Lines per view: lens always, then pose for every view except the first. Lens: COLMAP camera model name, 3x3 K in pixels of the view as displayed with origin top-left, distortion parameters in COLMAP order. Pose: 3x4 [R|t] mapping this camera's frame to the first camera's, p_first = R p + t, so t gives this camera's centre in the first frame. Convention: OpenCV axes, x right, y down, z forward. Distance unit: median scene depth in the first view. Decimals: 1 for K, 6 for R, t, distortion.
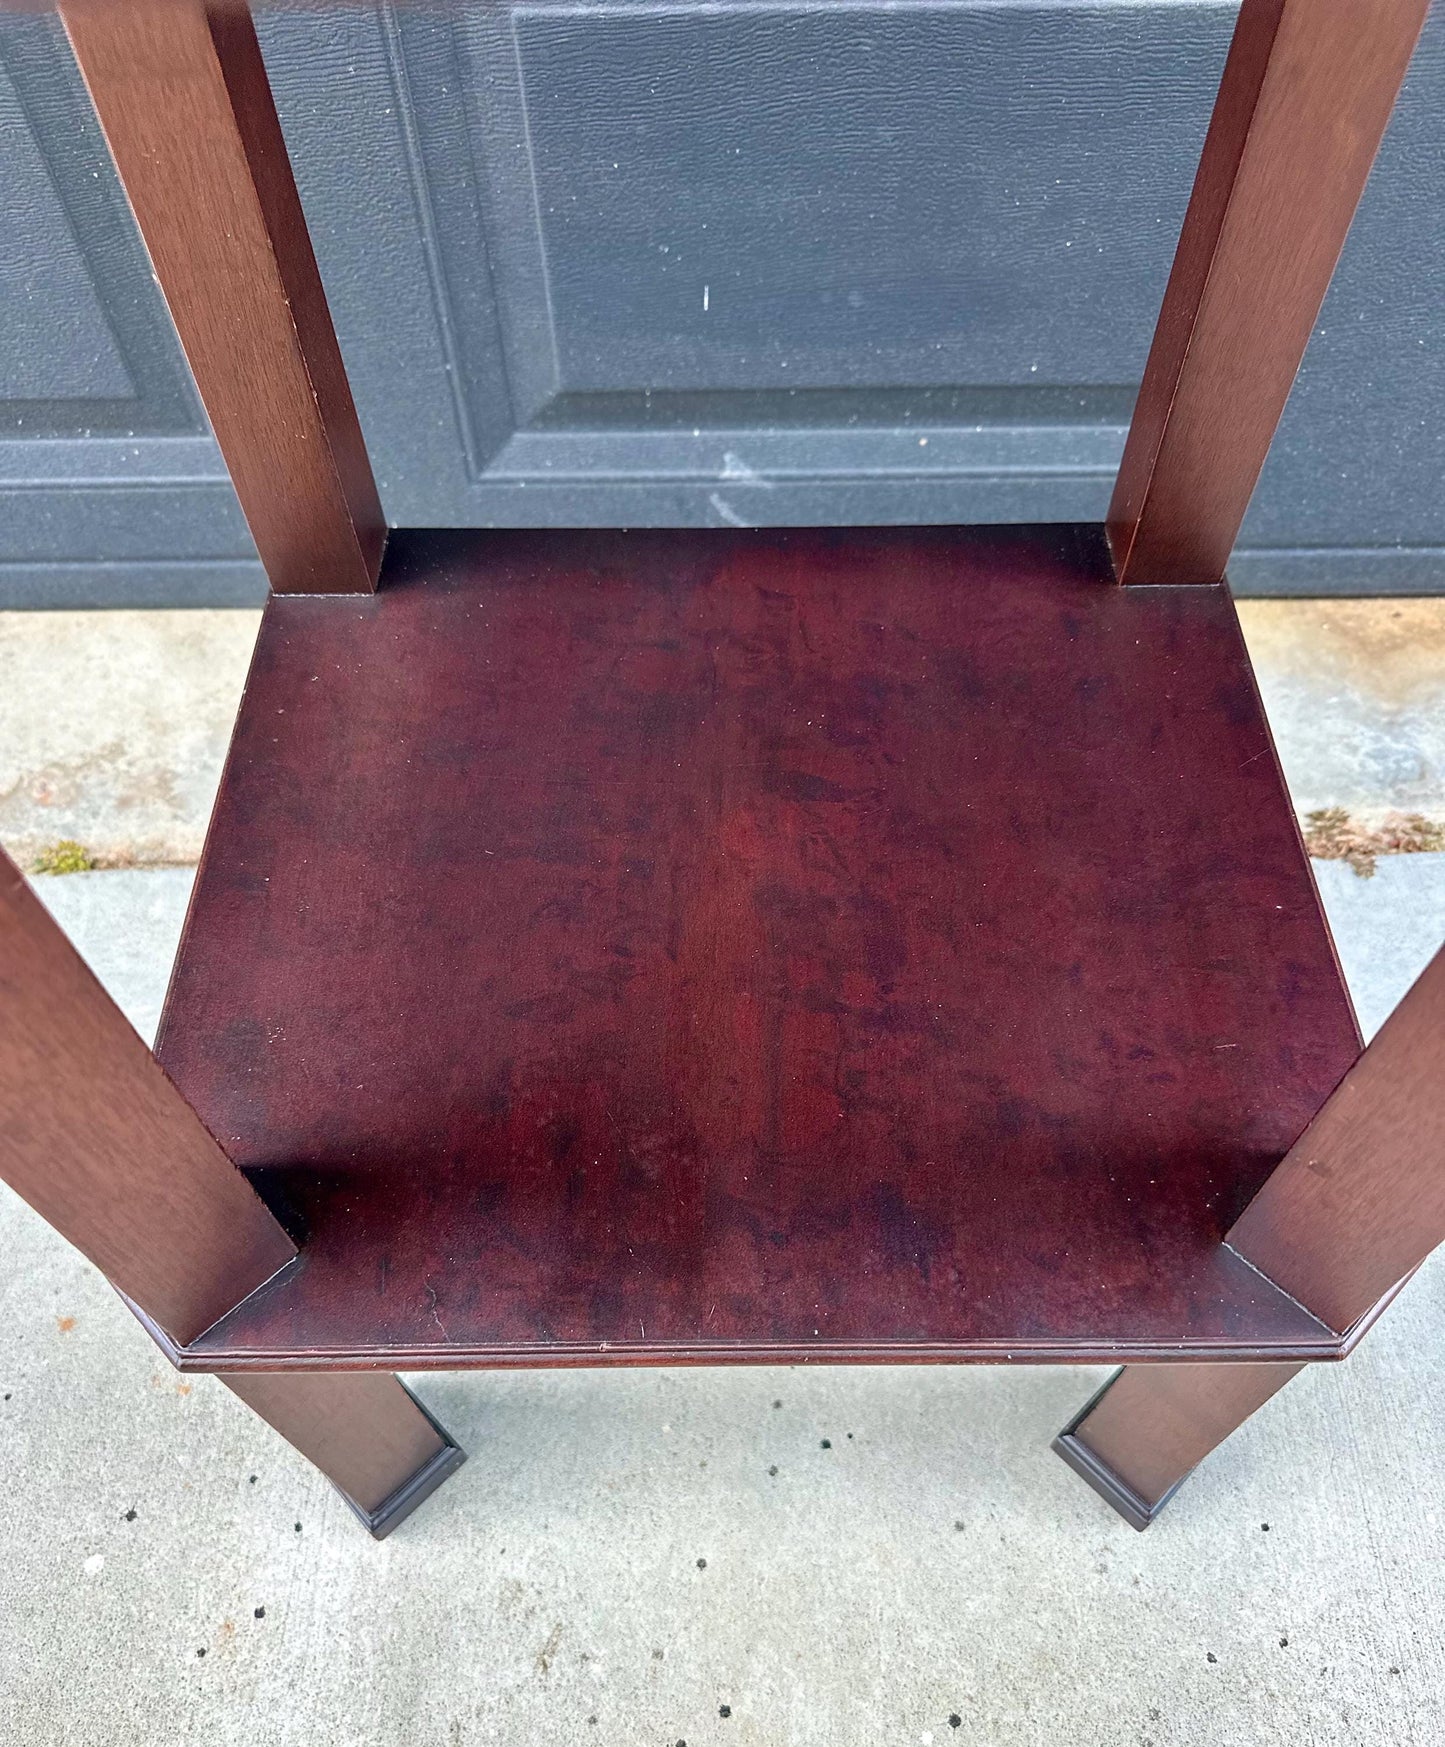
lens RADIAL K [[1391.8, 0, 727.0], [0, 1391.8, 958.6], [0, 0, 1]] dist [0.024955, -0.065727]
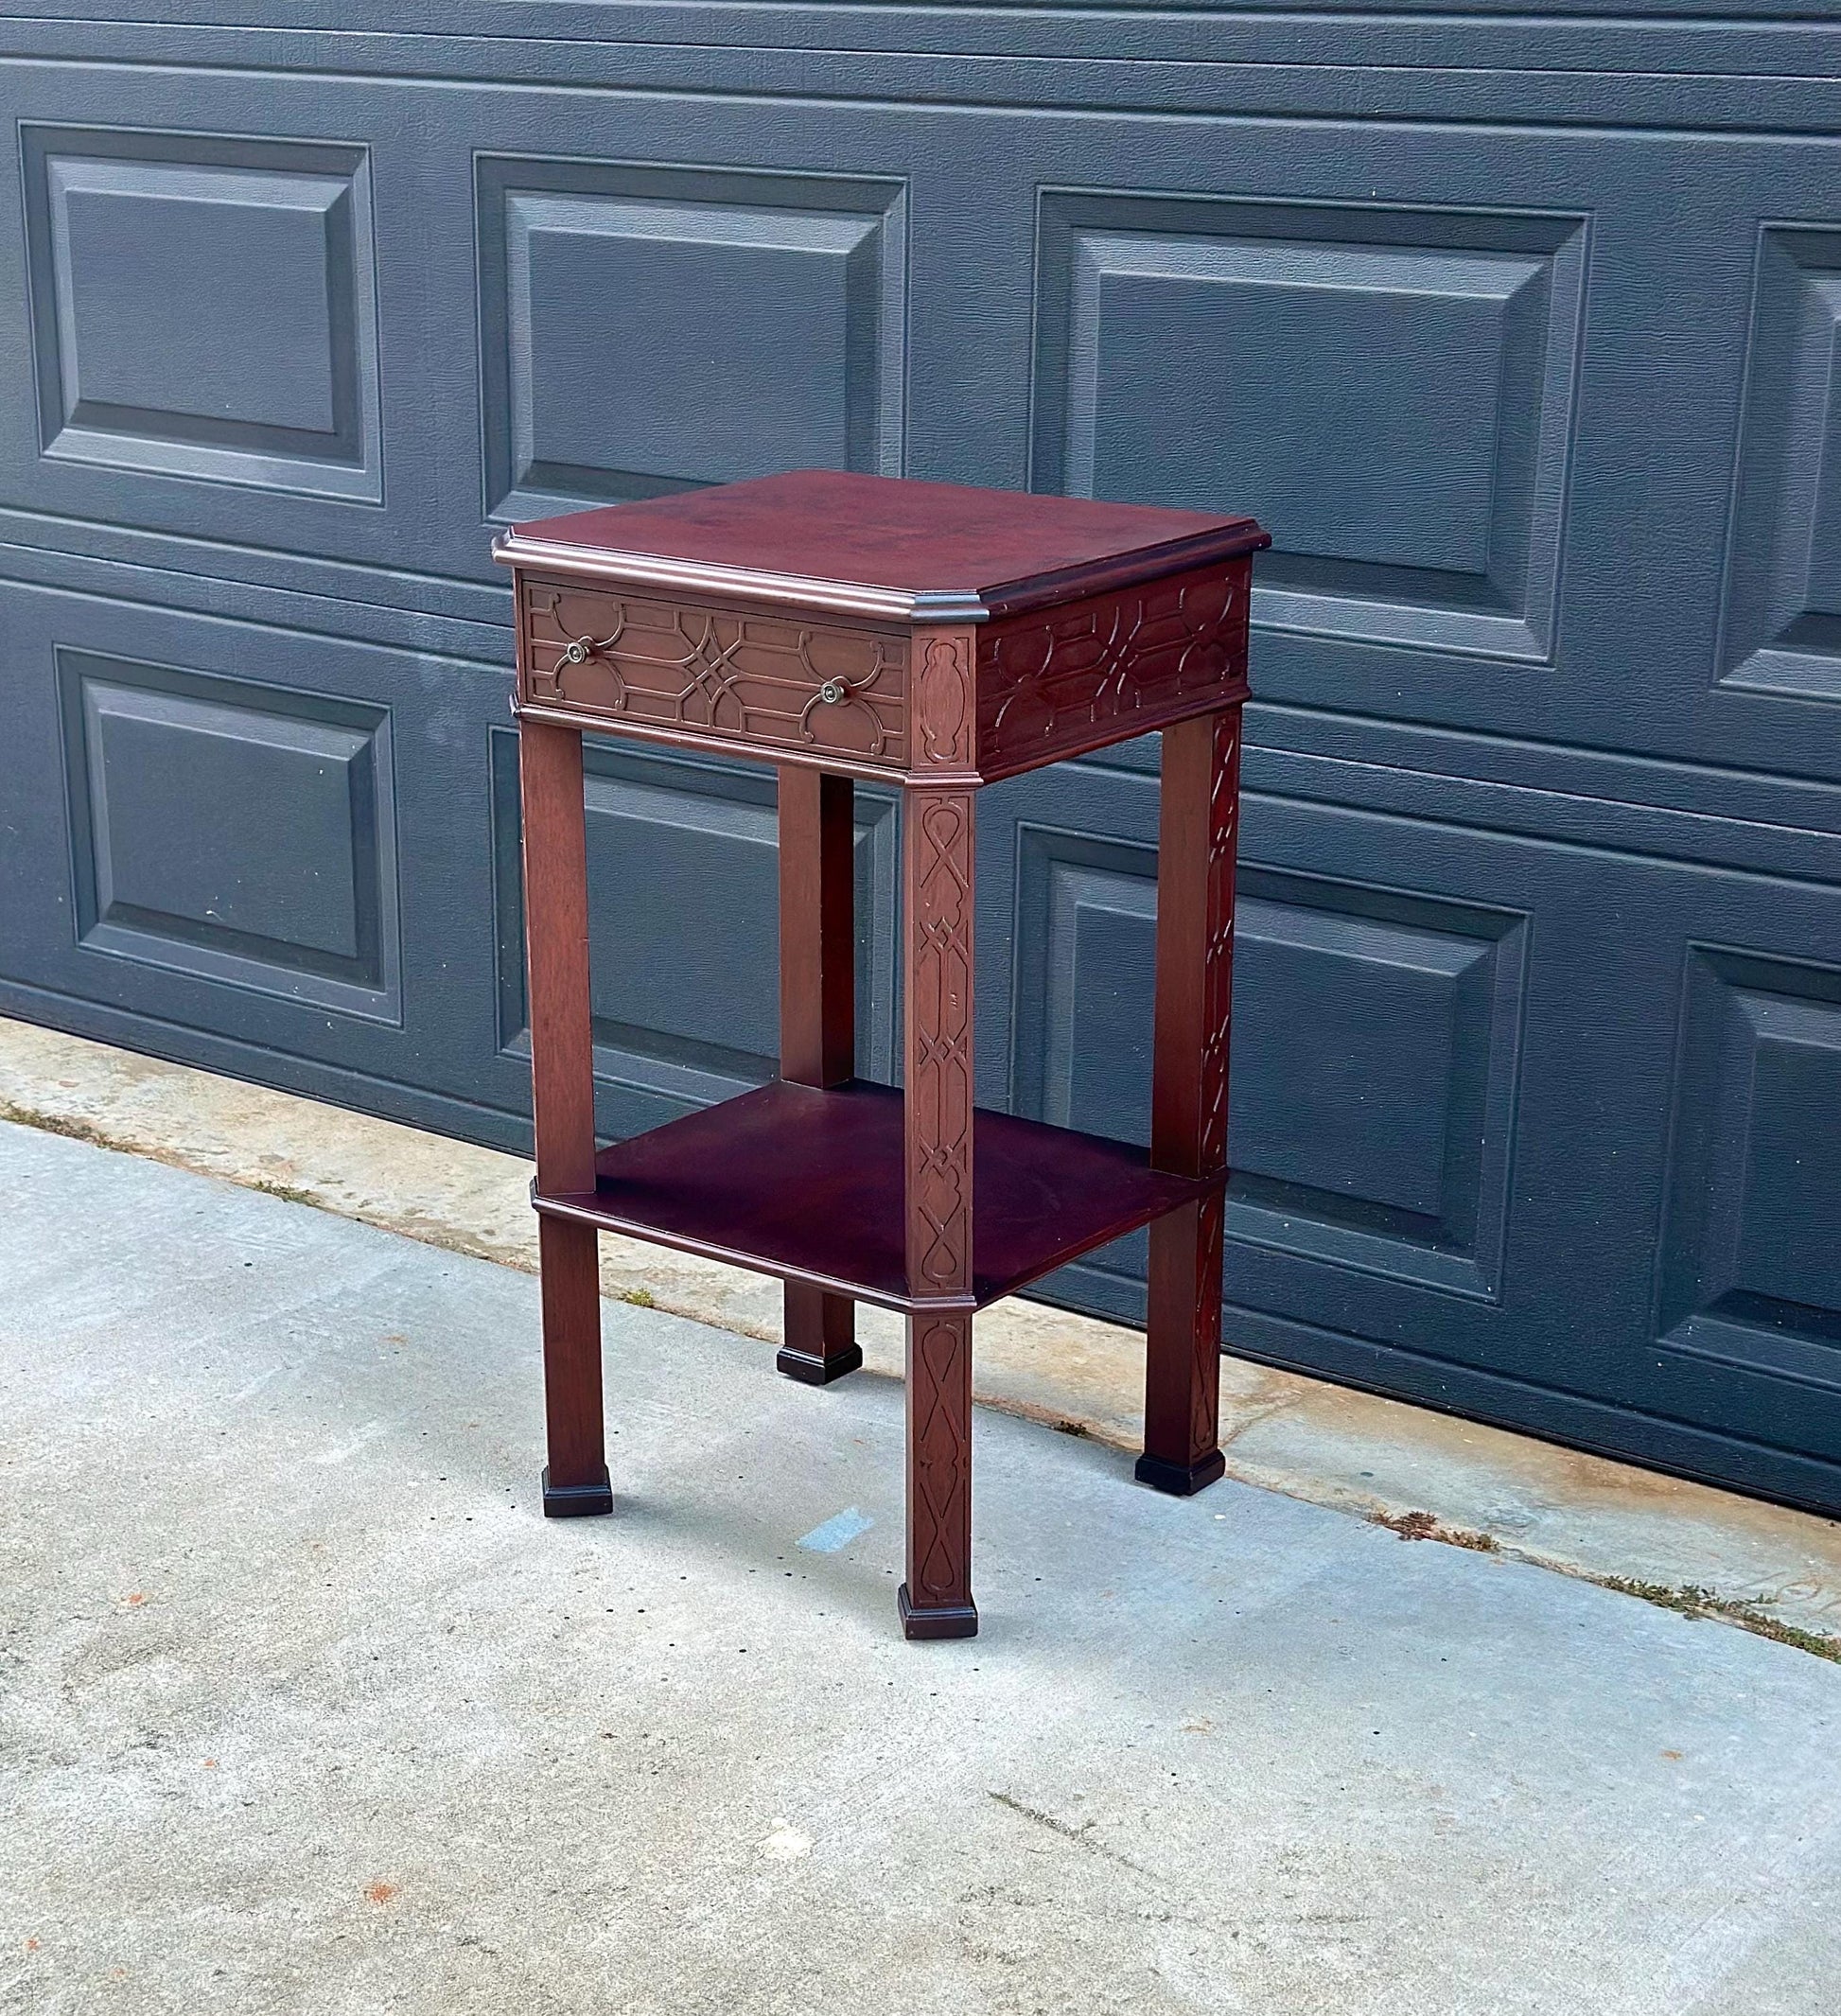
lens RADIAL K [[3487.1, 0, 916.4], [0, 3487.1, 1157.2], [0, 0, 1]] dist [0.175865, -0.289086]
pose [[0.801798, 0.214044, -0.557948, 1.751291], [-0.508432, 0.734966, -0.448689, 1.301379], [0.314034, 0.643436, 0.698121, -1.541590]]
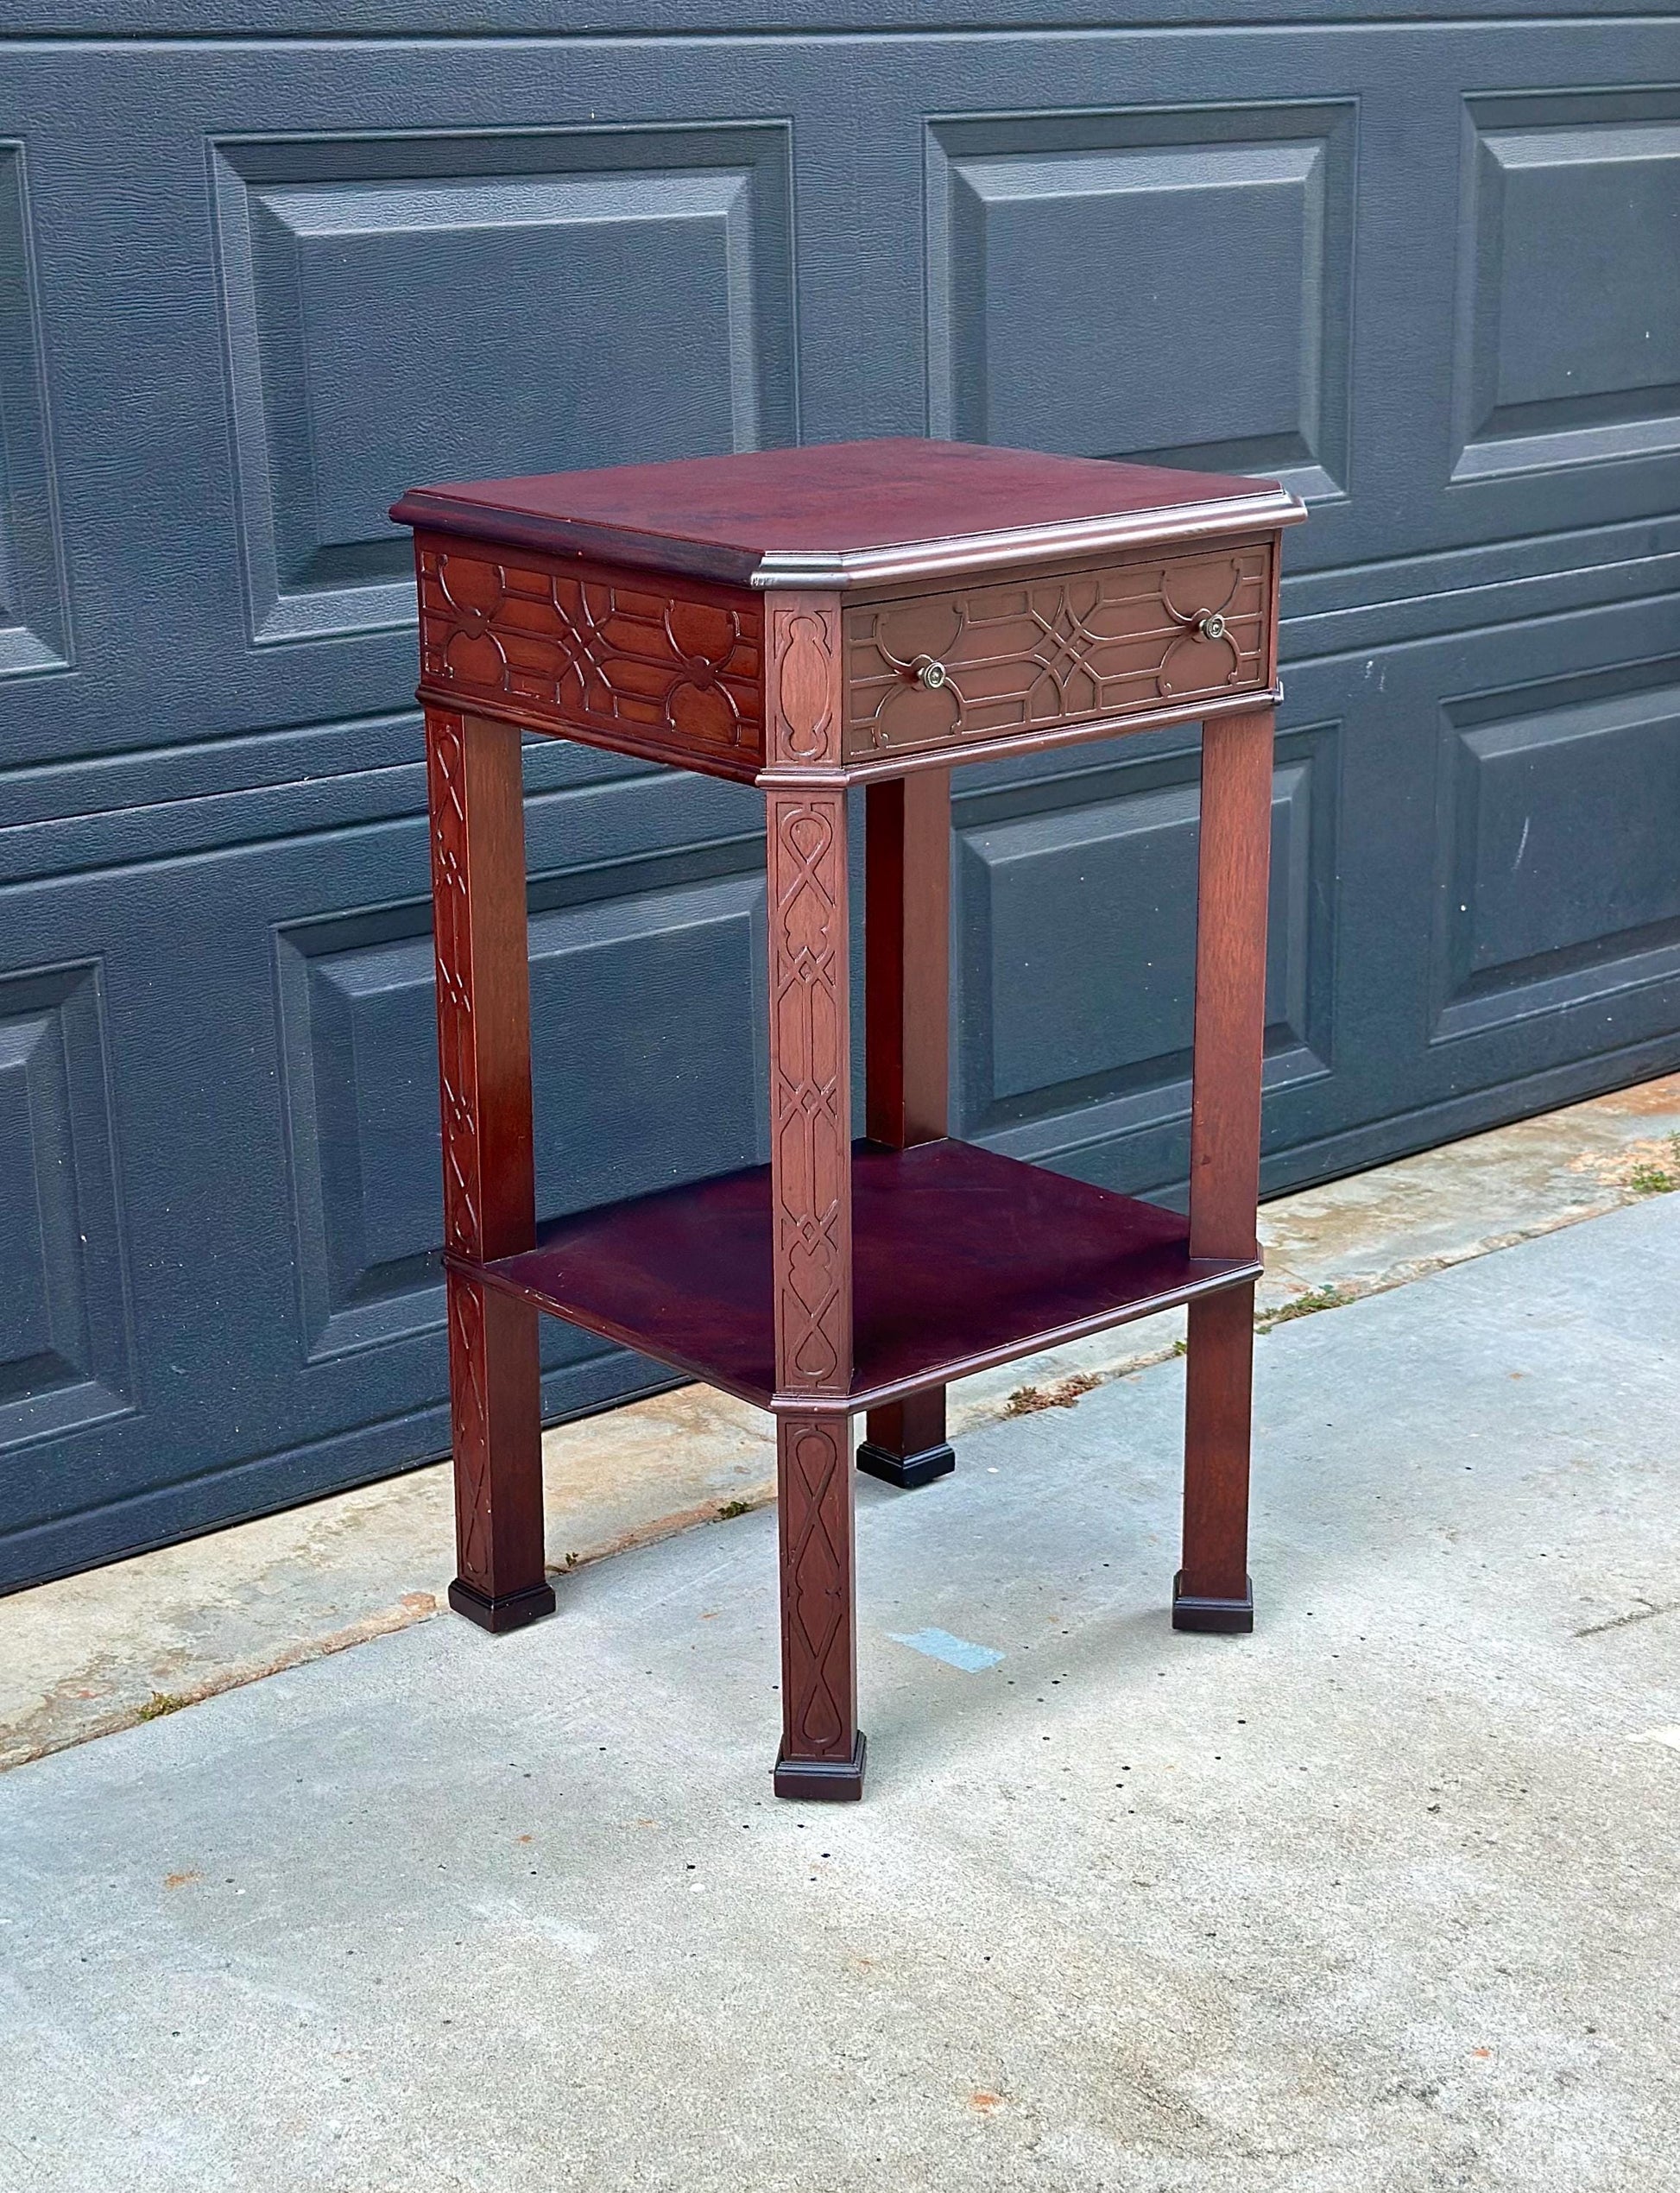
lens RADIAL K [[3440.7, 0, 793.3], [0, 3440.7, 1124.3], [0, 0, 1]] dist [0.159123, -0.053435]
pose [[0.771102, -0.186808, 0.608691, -1.600144], [0.533250, 0.711855, -0.457062, 1.050311], [-0.347917, 0.677026, 0.648529, -1.133889]]
